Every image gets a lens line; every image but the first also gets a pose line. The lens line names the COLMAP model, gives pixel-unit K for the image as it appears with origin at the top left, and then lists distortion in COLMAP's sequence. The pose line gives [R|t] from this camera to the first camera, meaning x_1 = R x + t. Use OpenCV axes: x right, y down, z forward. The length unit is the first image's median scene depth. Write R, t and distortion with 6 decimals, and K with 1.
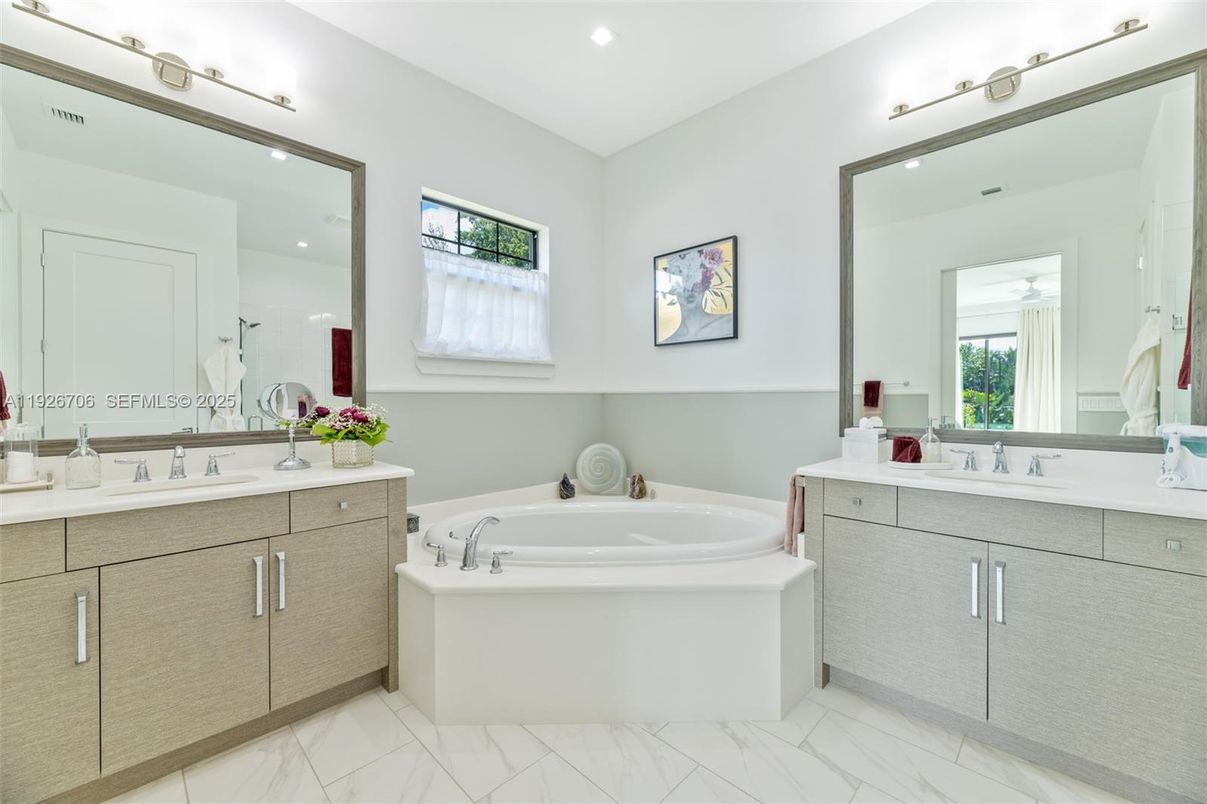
lens RADIAL K [[477.5, 0, 601.7], [0, 477.5, 403.8], [0, 0, 1]] dist [-0.003390, -0.000120]
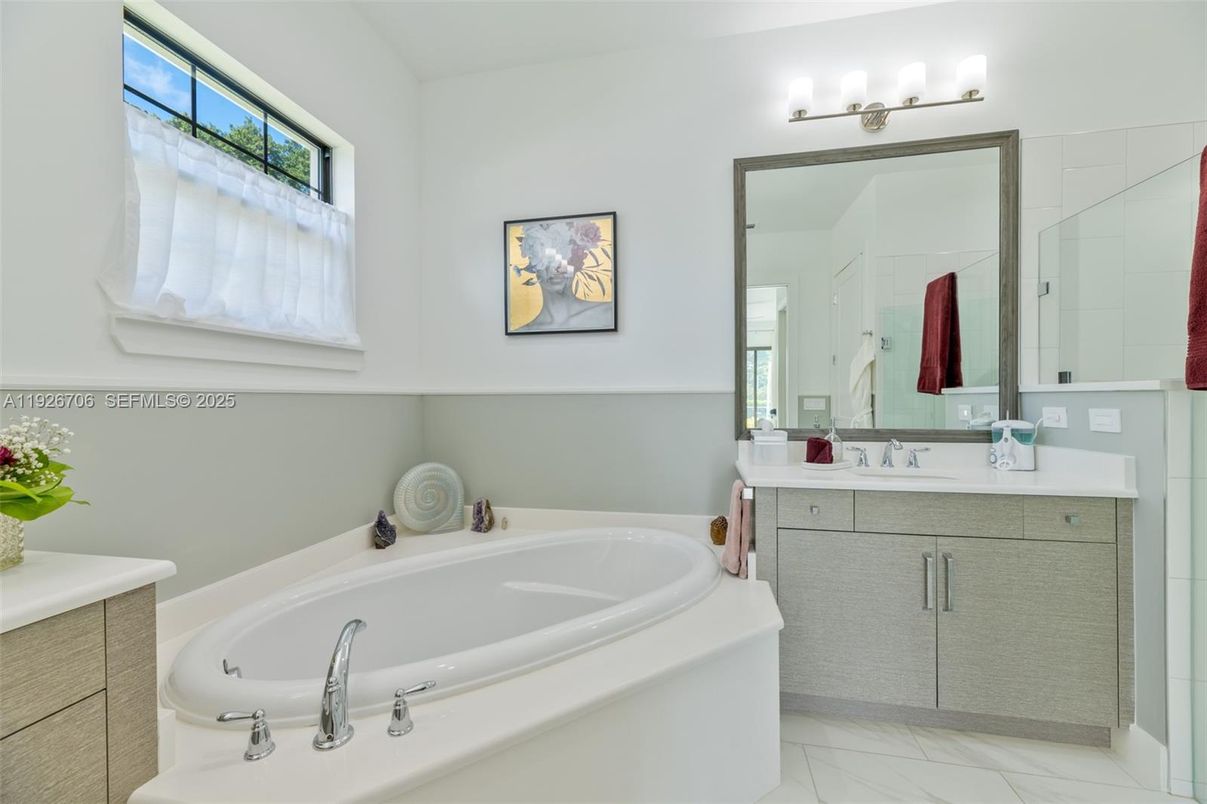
lens RADIAL K [[477.5, 0, 599.6], [0, 477.5, 403.9], [0, 0, 1]] dist [-0.003390, -0.000120]
pose [[0.839748, -0.006515, 0.542938, -0.222803], [0.010144, 0.999942, -0.003691, -0.002649], [-0.542882, 0.008607, 0.839765, 0.302289]]
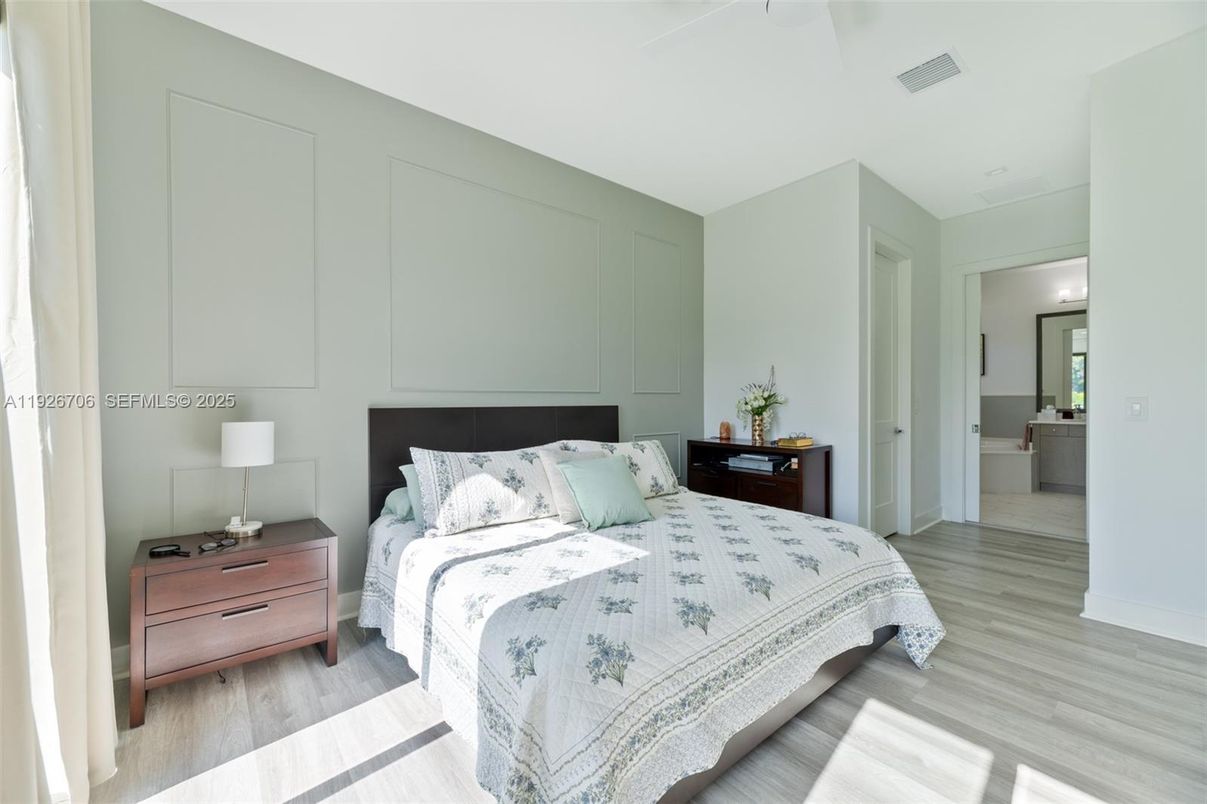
lens RADIAL K [[477.5, 0, 604.7], [0, 477.5, 402.1], [0, 0, 1]] dist [-0.003390, -0.000120]
pose [[0.995220, -0.002554, -0.097622, -1.511218], [0.002495, 0.999997, -0.000726, 0.003615], [0.097623, 0.000479, 0.995223, -1.745836]]
